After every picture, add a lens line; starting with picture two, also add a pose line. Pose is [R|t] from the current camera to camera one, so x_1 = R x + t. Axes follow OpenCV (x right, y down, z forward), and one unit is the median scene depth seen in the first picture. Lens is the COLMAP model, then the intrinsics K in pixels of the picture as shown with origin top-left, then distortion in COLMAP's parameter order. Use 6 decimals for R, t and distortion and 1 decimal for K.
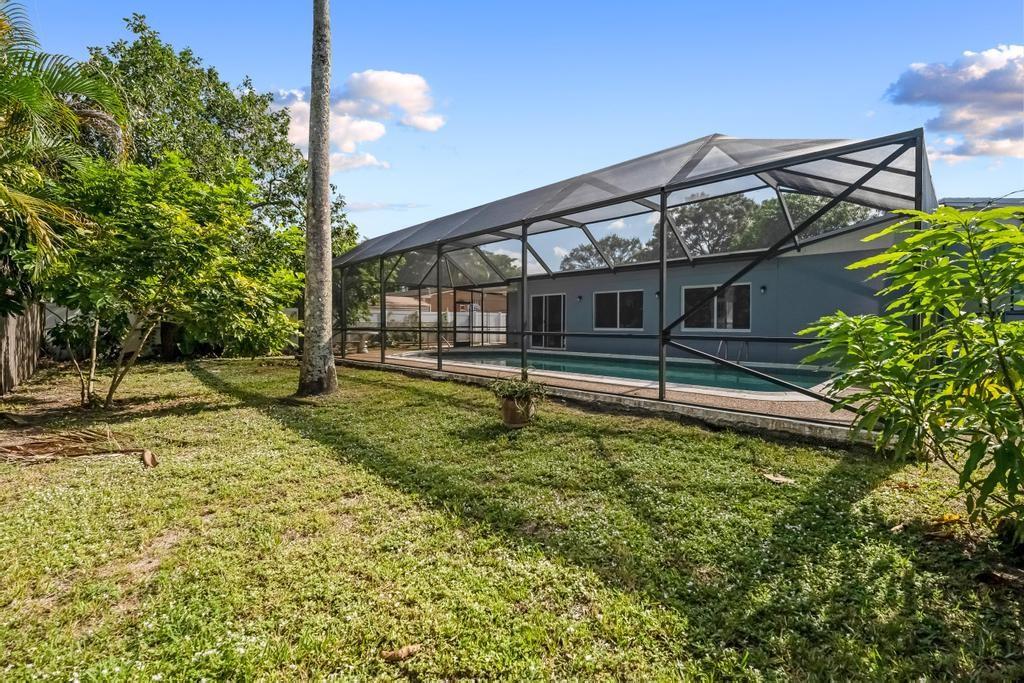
lens RADIAL K [[441.5, 0, 466.5], [0, 441.5, 324.8], [0, 0, 1]] dist [-0.021389, -0.000057]
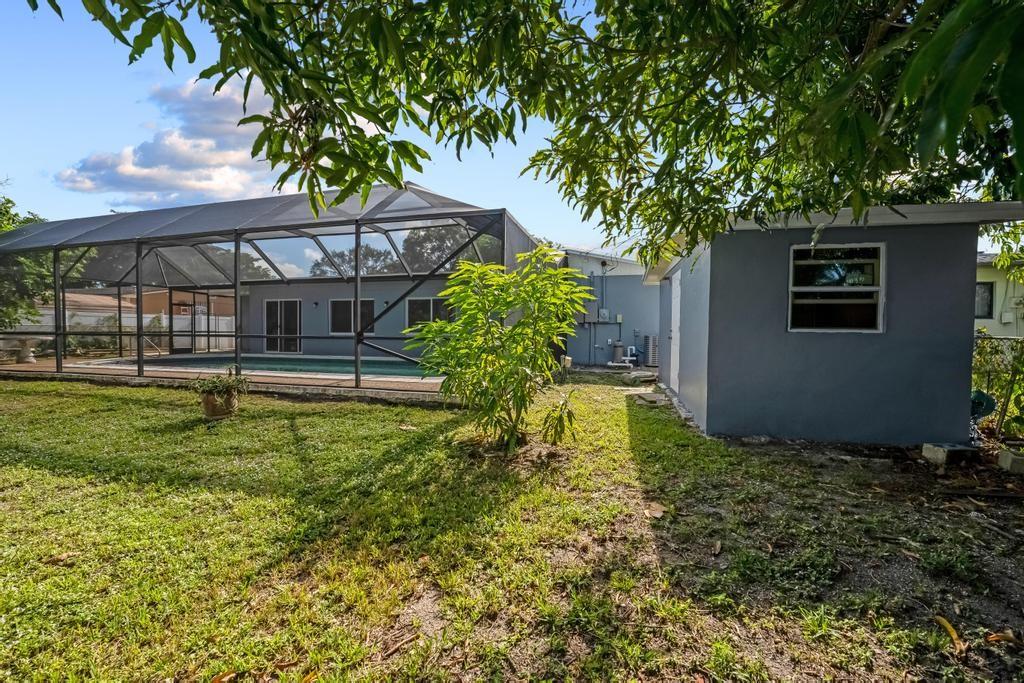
lens RADIAL K [[446.4, 0, 512.0], [0, 446.4, 341.5], [0, 0, 1]] dist [-0.018114, 0.000073]
pose [[0.823349, -0.009253, 0.567460, 0.069059], [-0.003318, 0.999771, 0.021118, 0.007635], [-0.567525, -0.019270, 0.823130, -0.261774]]
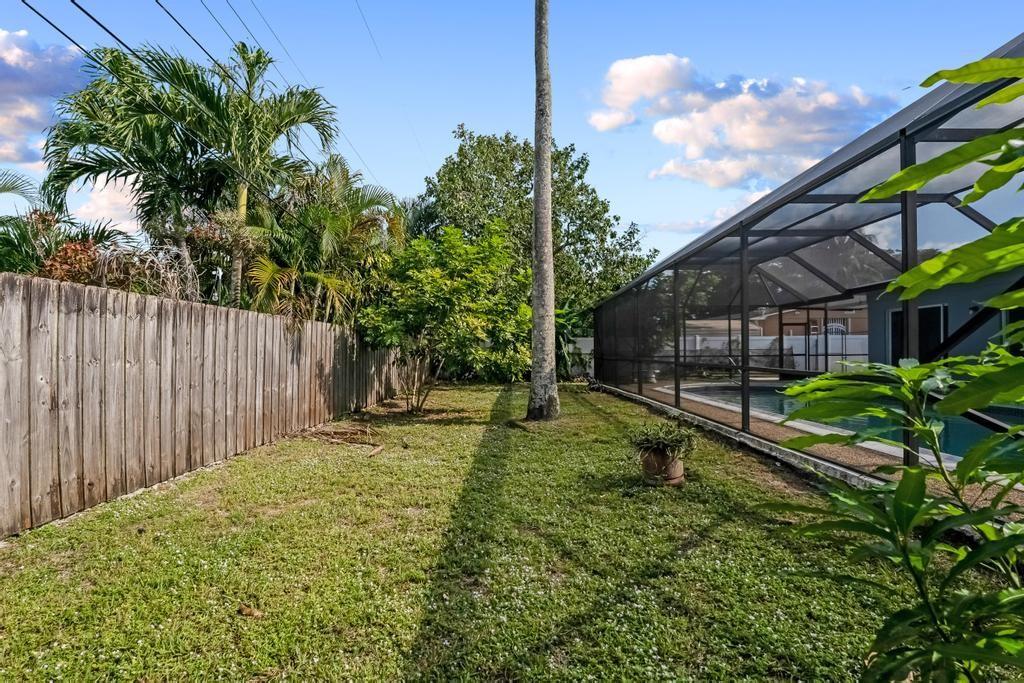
lens RADIAL K [[446.4, 0, 512.0], [0, 446.4, 341.5], [0, 0, 1]] dist [-0.018114, 0.000073]
pose [[0.706615, -0.021119, -0.707283, 0.394637], [0.009357, 0.999746, -0.020504, -0.014917], [0.707536, 0.007870, 0.706633, 0.167776]]
